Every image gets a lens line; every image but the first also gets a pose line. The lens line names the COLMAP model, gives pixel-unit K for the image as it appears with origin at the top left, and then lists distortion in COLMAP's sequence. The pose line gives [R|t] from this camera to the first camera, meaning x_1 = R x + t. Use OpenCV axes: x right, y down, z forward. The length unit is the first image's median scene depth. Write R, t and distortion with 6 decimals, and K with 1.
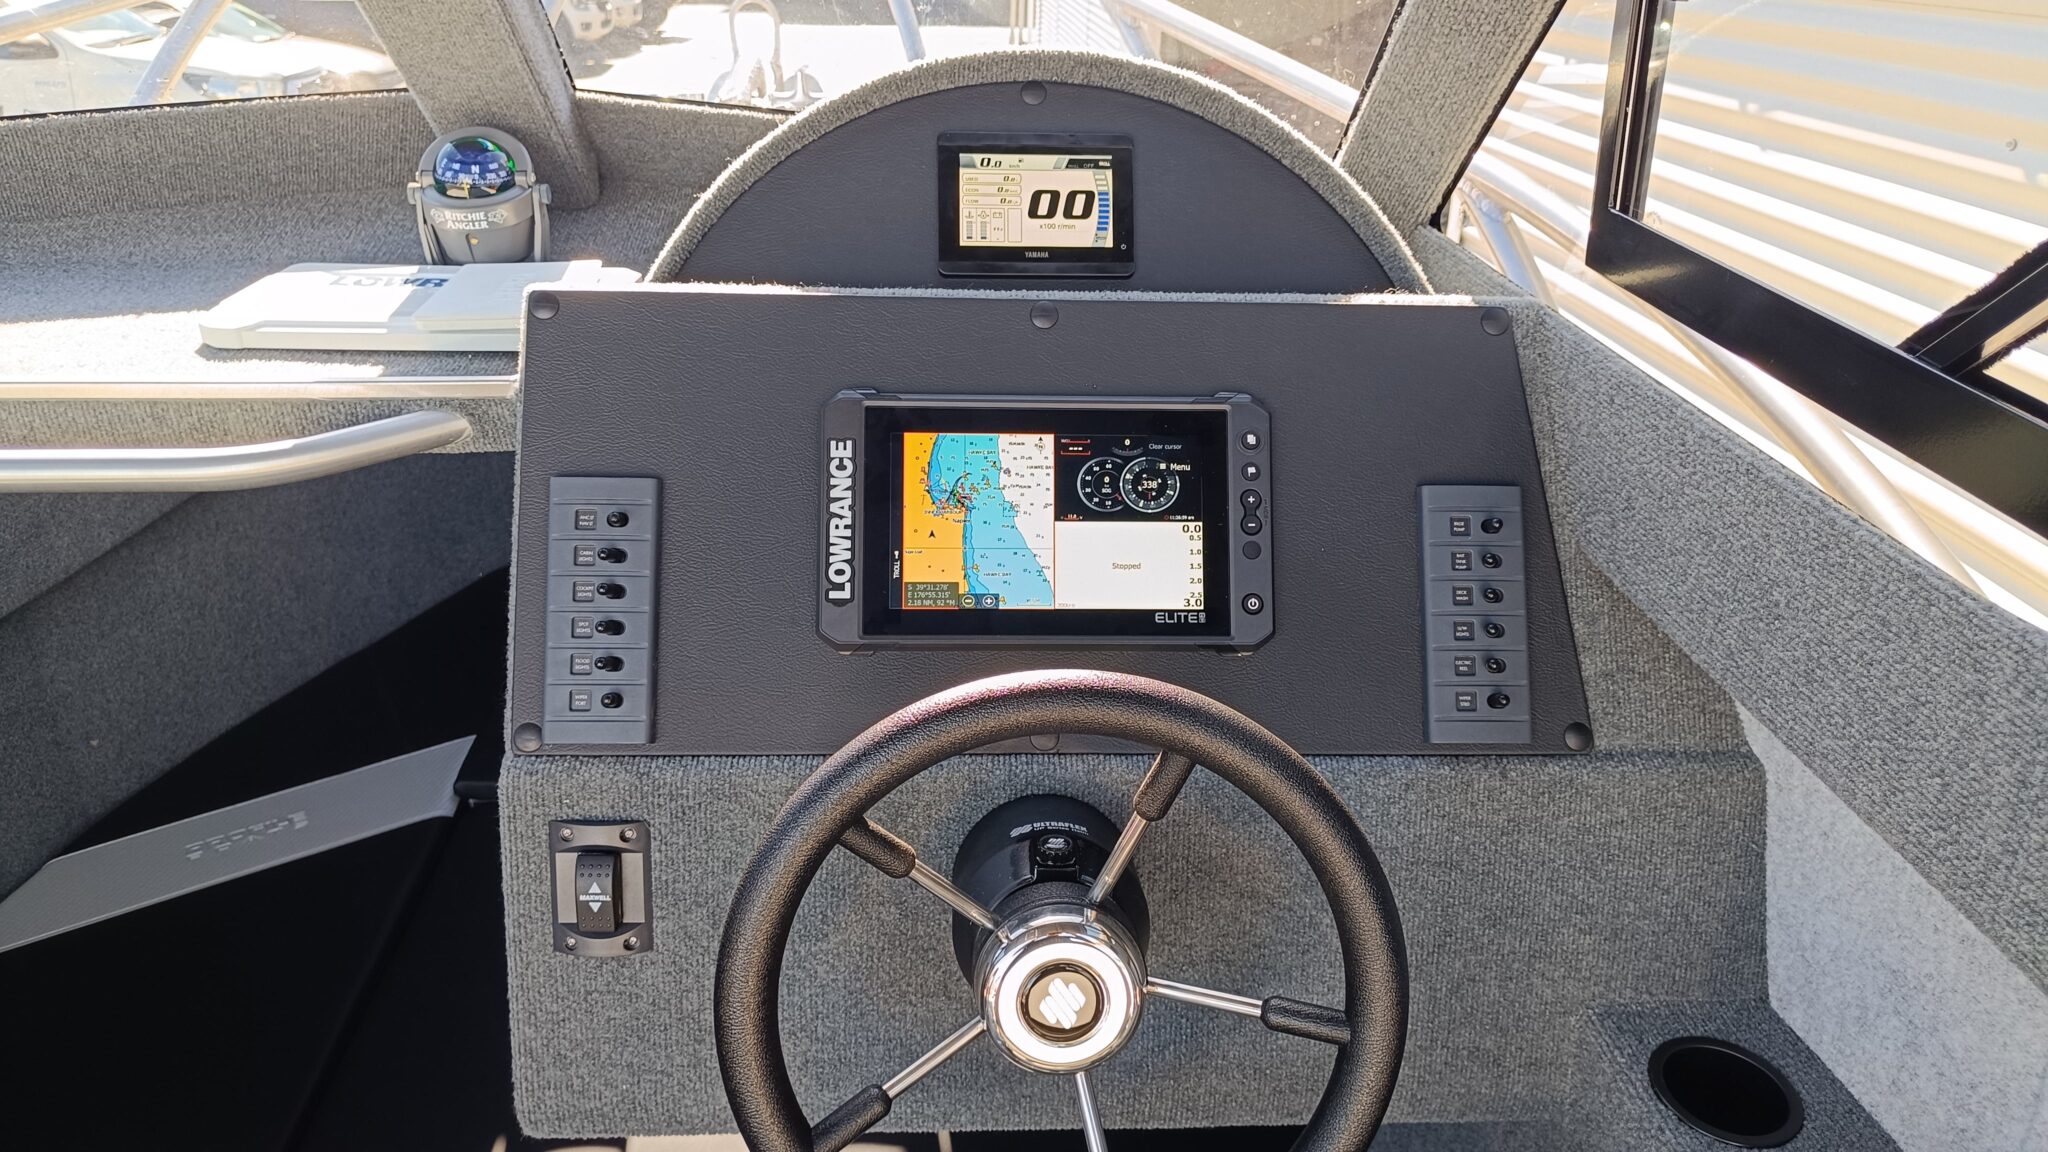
lens RADIAL K [[1428.5, 0, 1024.0], [0, 1428.5, 576.0], [0, 0, 1]] dist [0.008863, -0.008949]
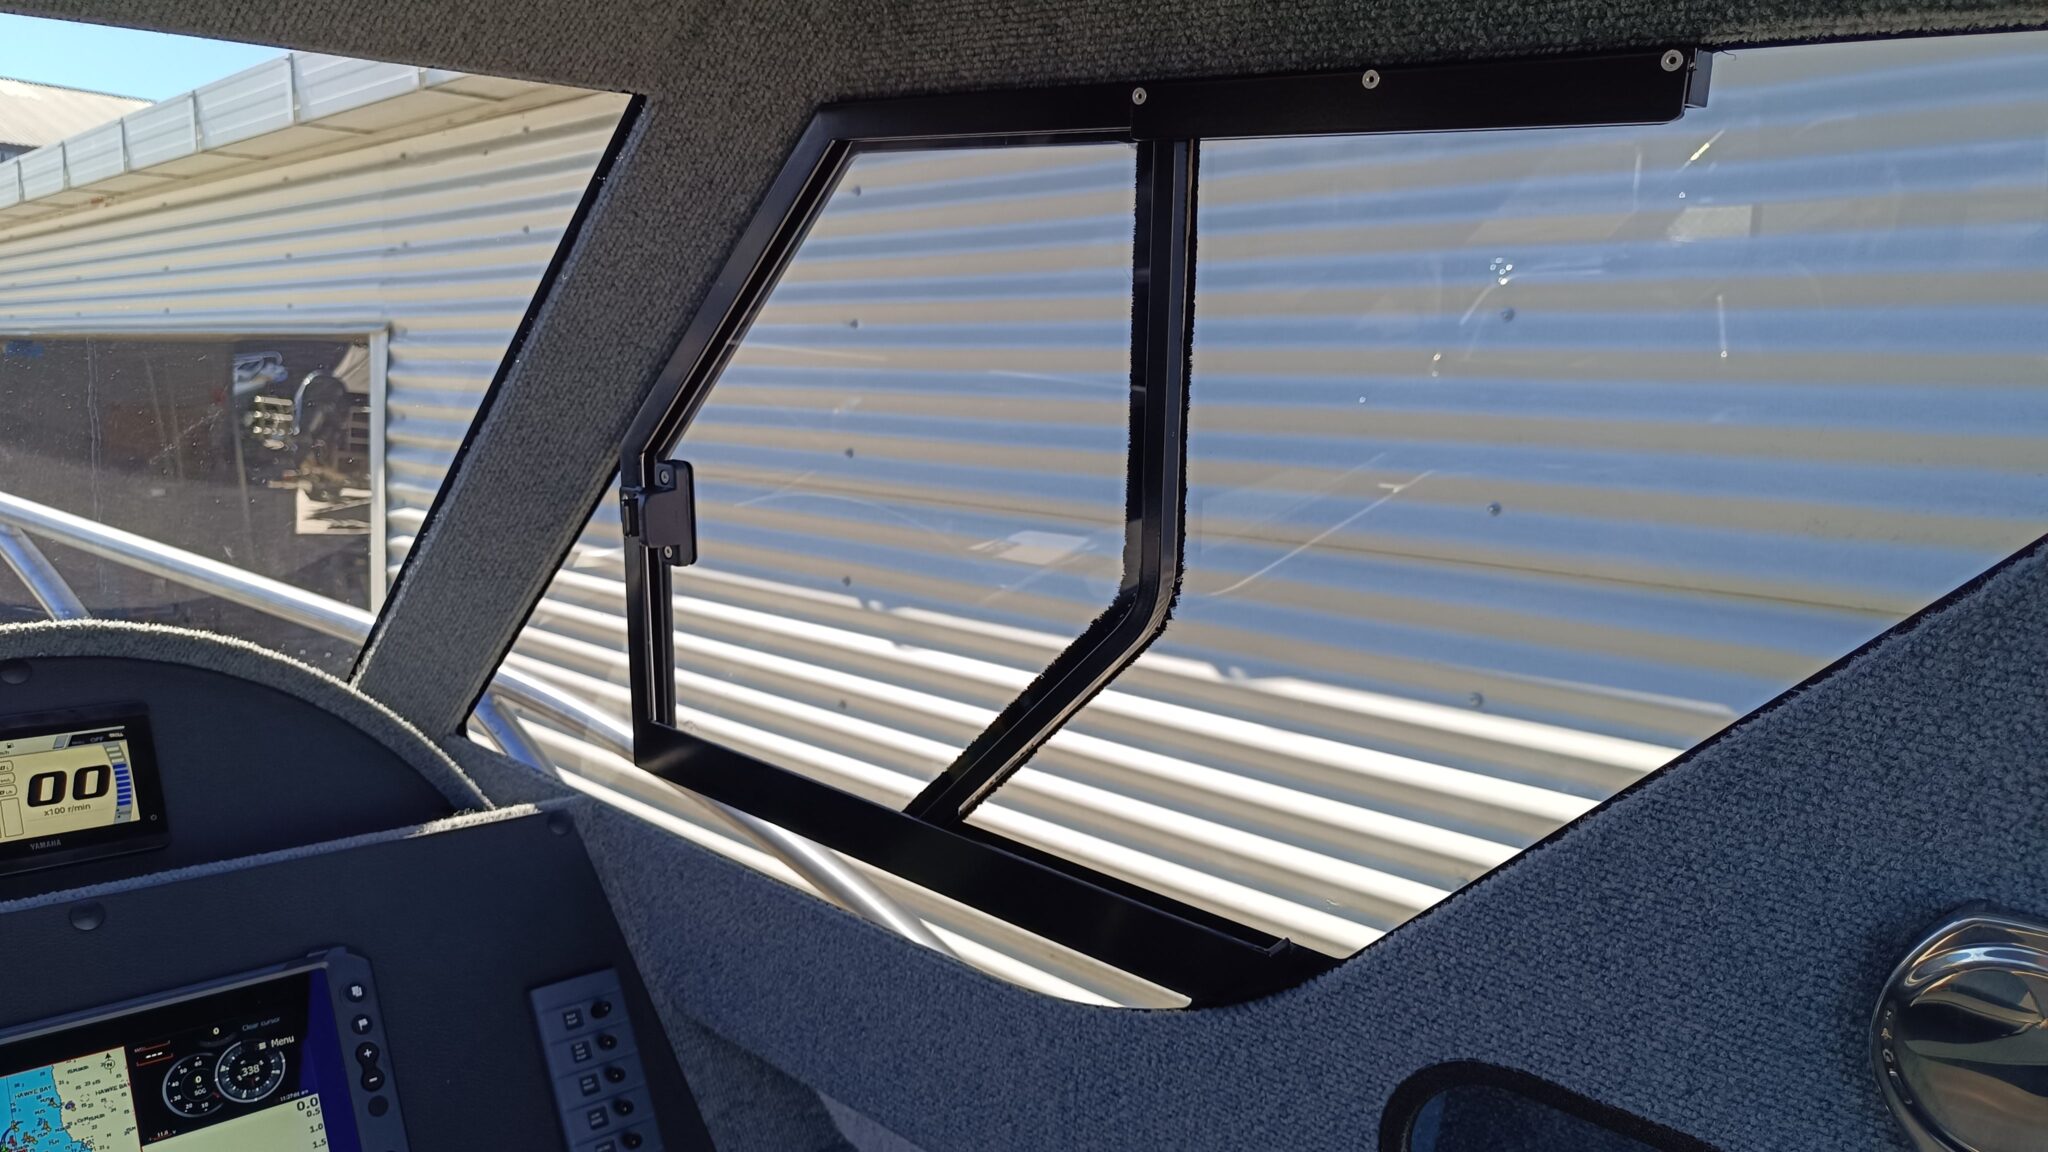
lens RADIAL K [[1428.5, 0, 1024.0], [0, 1428.5, 576.0], [0, 0, 1]] dist [0.008863, -0.008949]
pose [[0.746425, -0.079430, 0.660712, -0.124197], [0.267232, 0.945059, -0.188285, -0.056838], [-0.609456, 0.317104, 0.726642, -0.087065]]
